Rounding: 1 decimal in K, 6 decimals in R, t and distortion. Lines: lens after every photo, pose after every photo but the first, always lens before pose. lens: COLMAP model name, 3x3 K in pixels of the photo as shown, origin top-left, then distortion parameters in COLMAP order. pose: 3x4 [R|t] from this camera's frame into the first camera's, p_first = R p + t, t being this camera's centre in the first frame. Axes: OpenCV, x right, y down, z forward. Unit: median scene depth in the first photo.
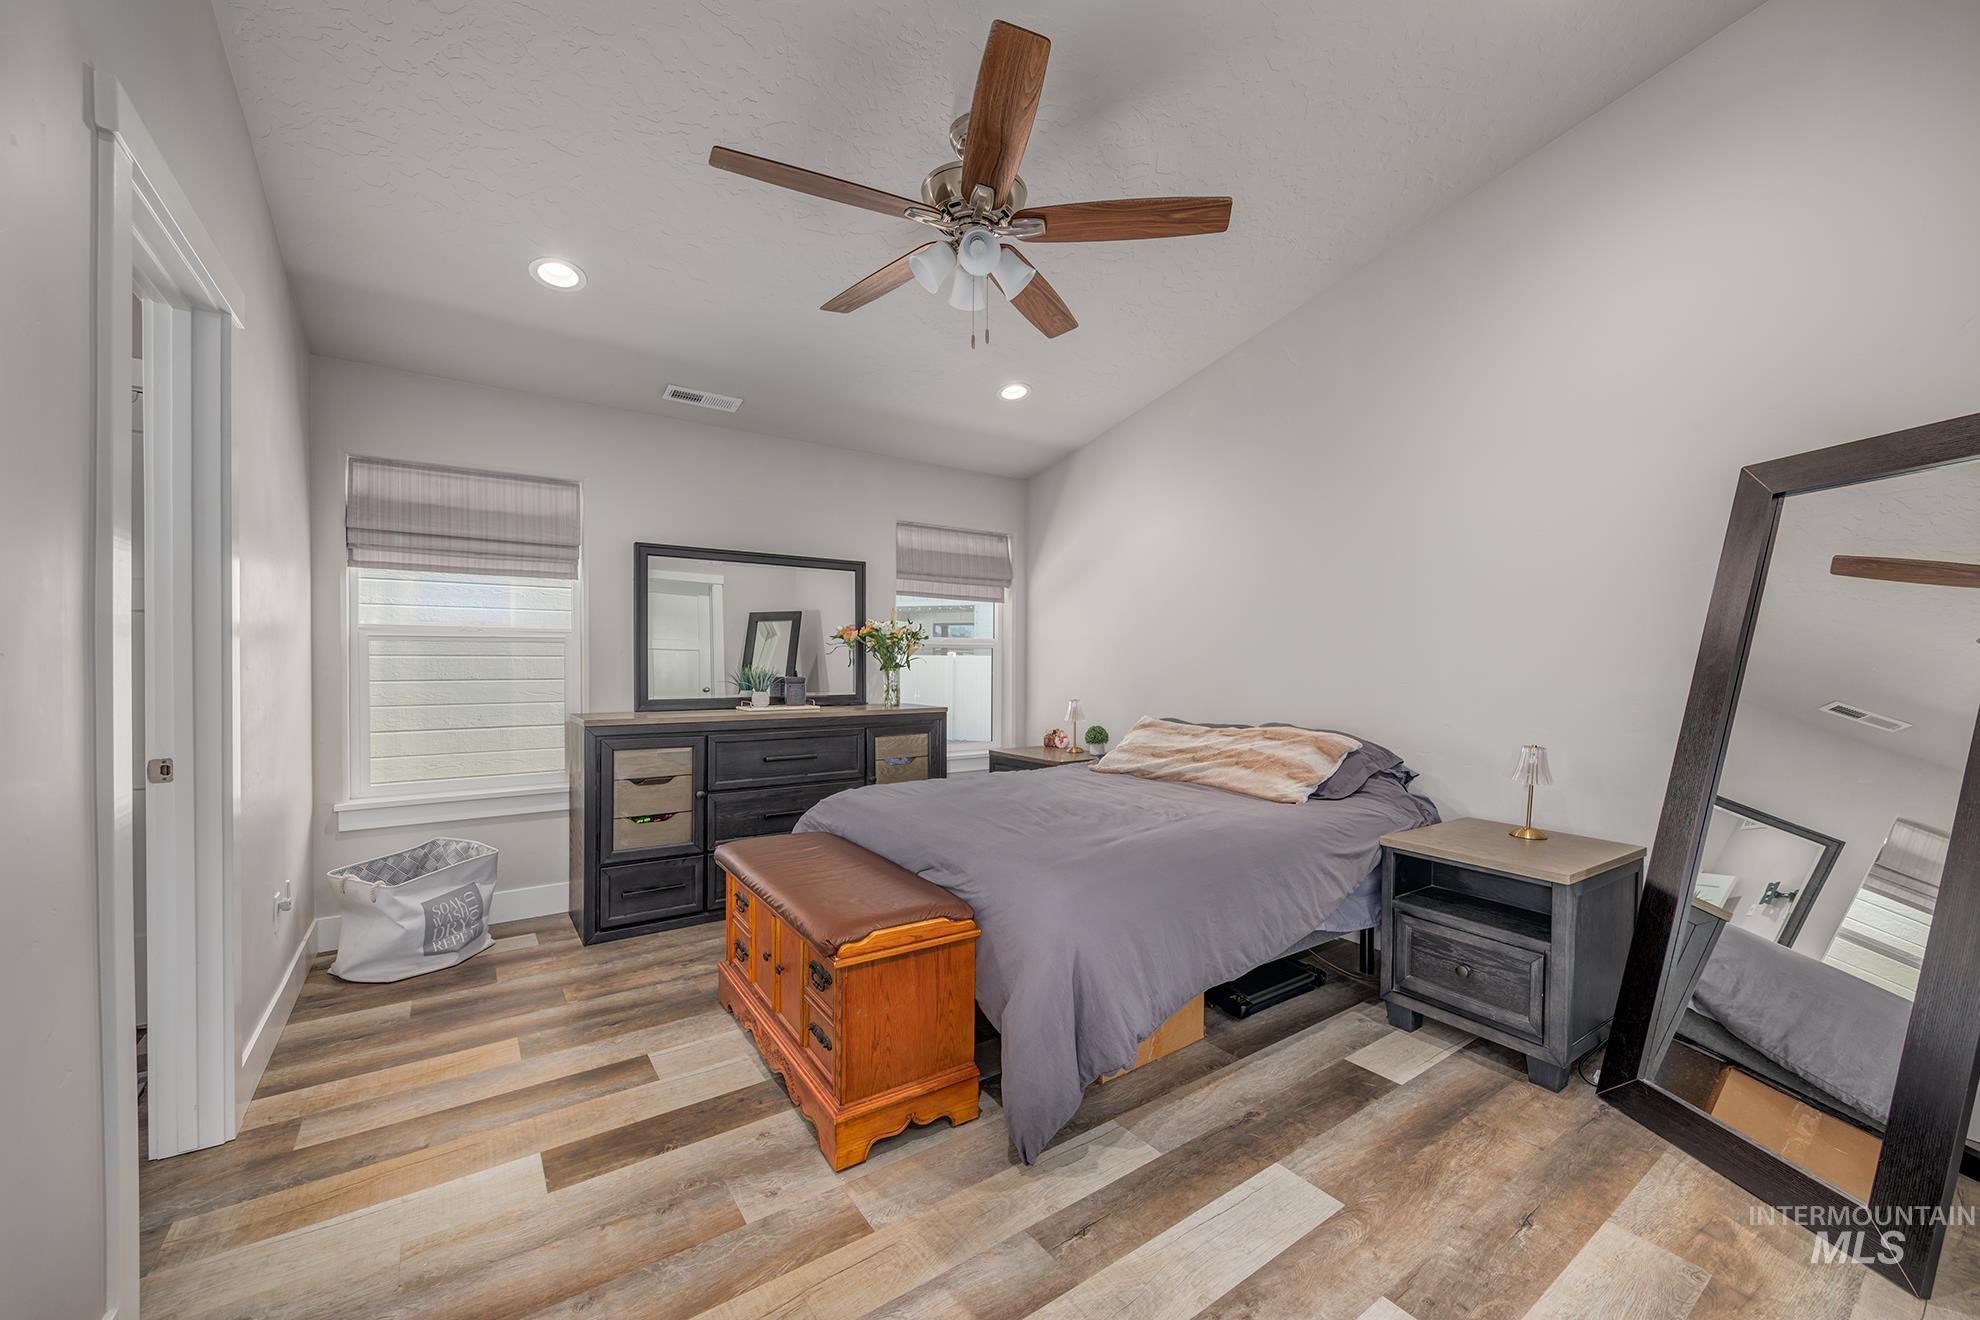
lens RADIAL K [[775.9, 0, 981.6], [0, 775.9, 663.0], [0, 0, 1]] dist [-0.002531, -0.000073]
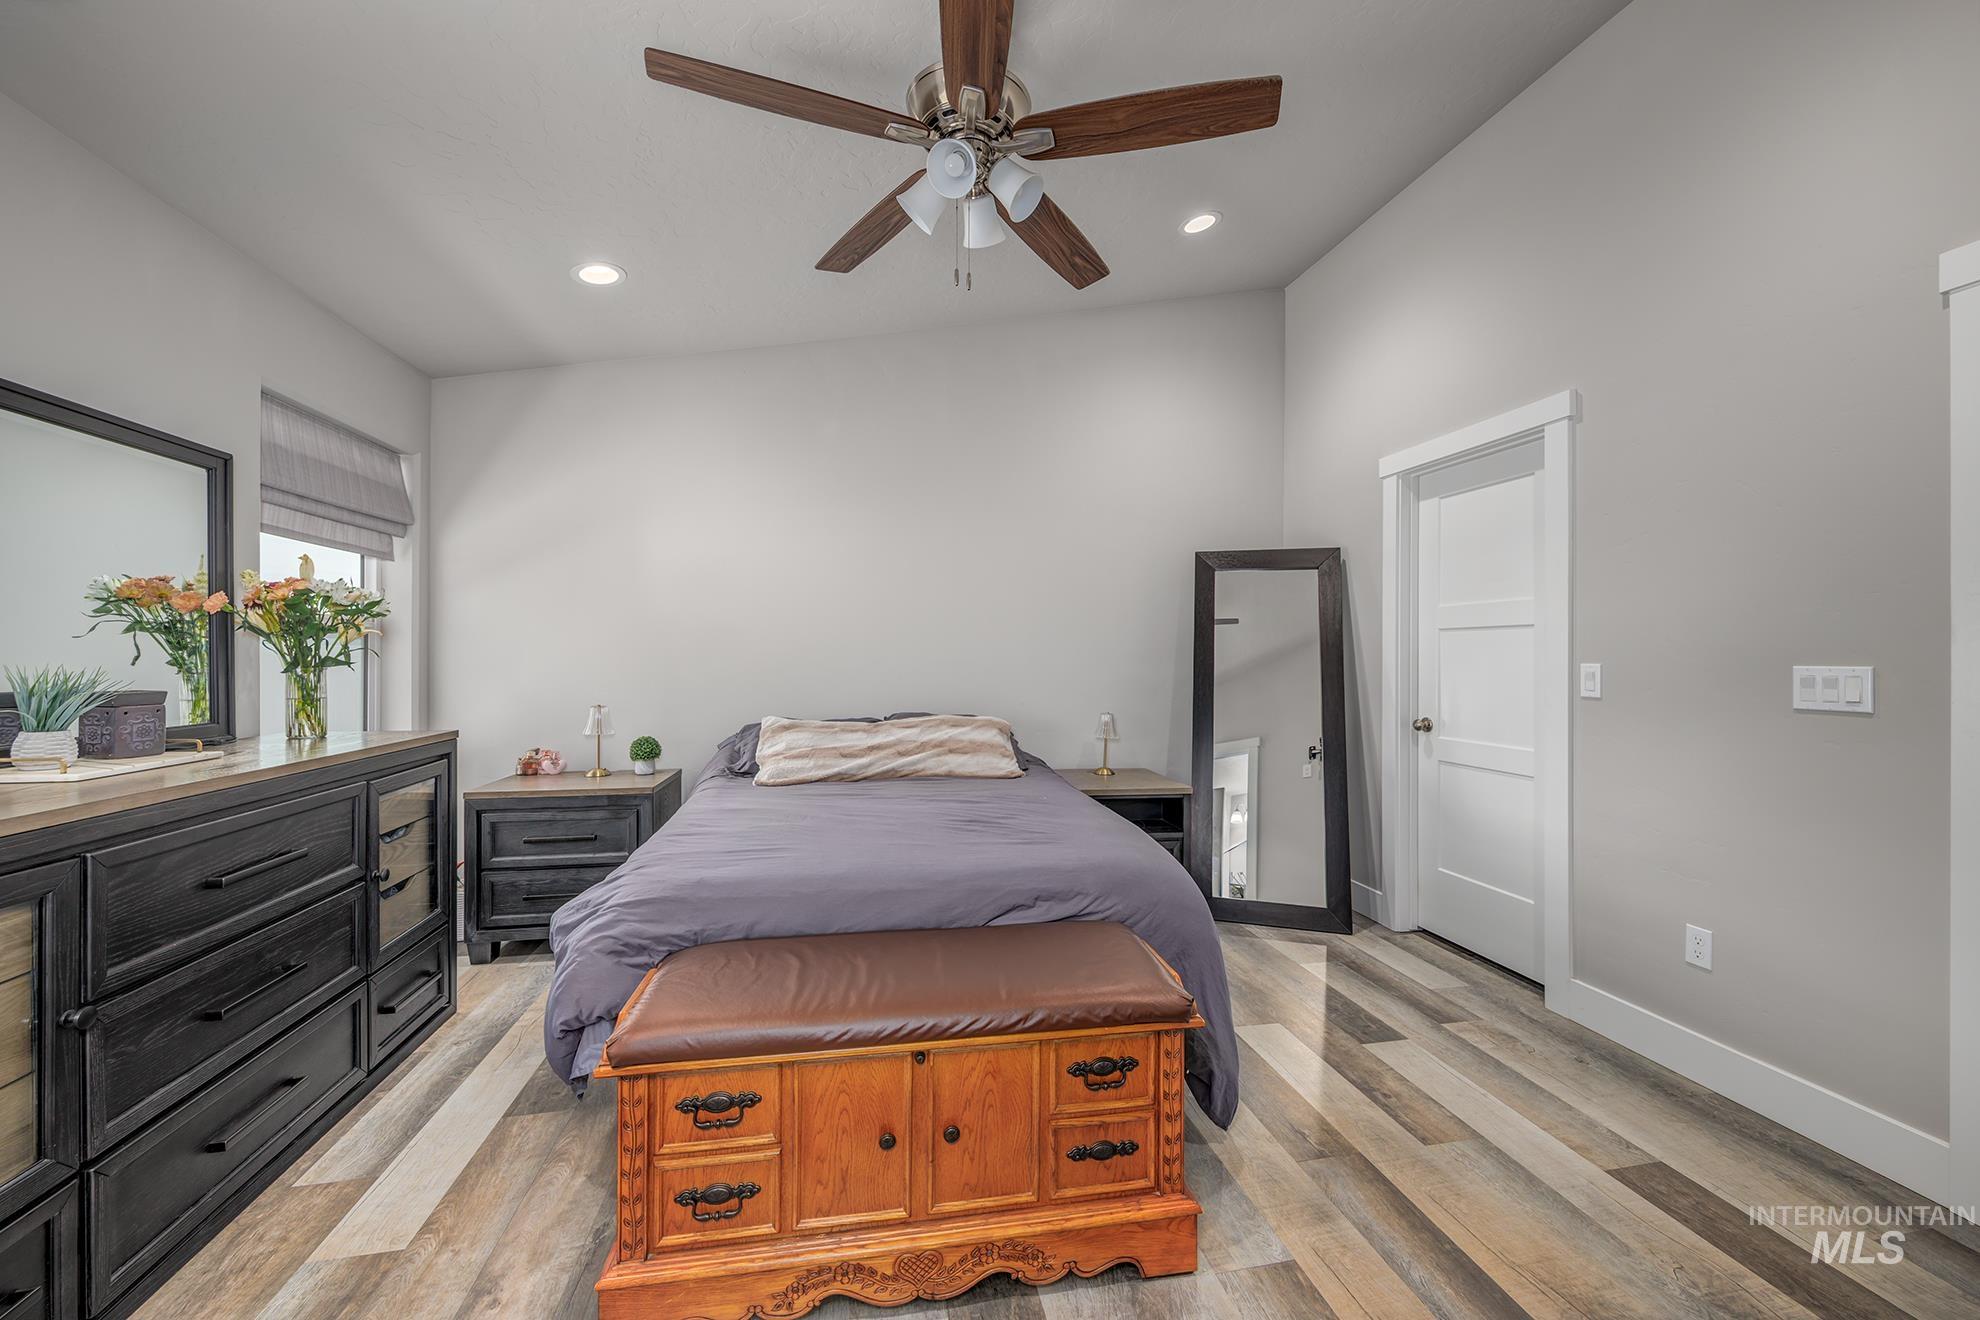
lens RADIAL K [[775.9, 0, 992.3], [0, 775.9, 657.3], [0, 0, 1]] dist [-0.002531, -0.000073]
pose [[0.383973, -0.005757, 0.923326, -0.533560], [-0.000743, 0.999978, 0.006544, -0.005462], [-0.923344, -0.003199, 0.383960, 0.452884]]
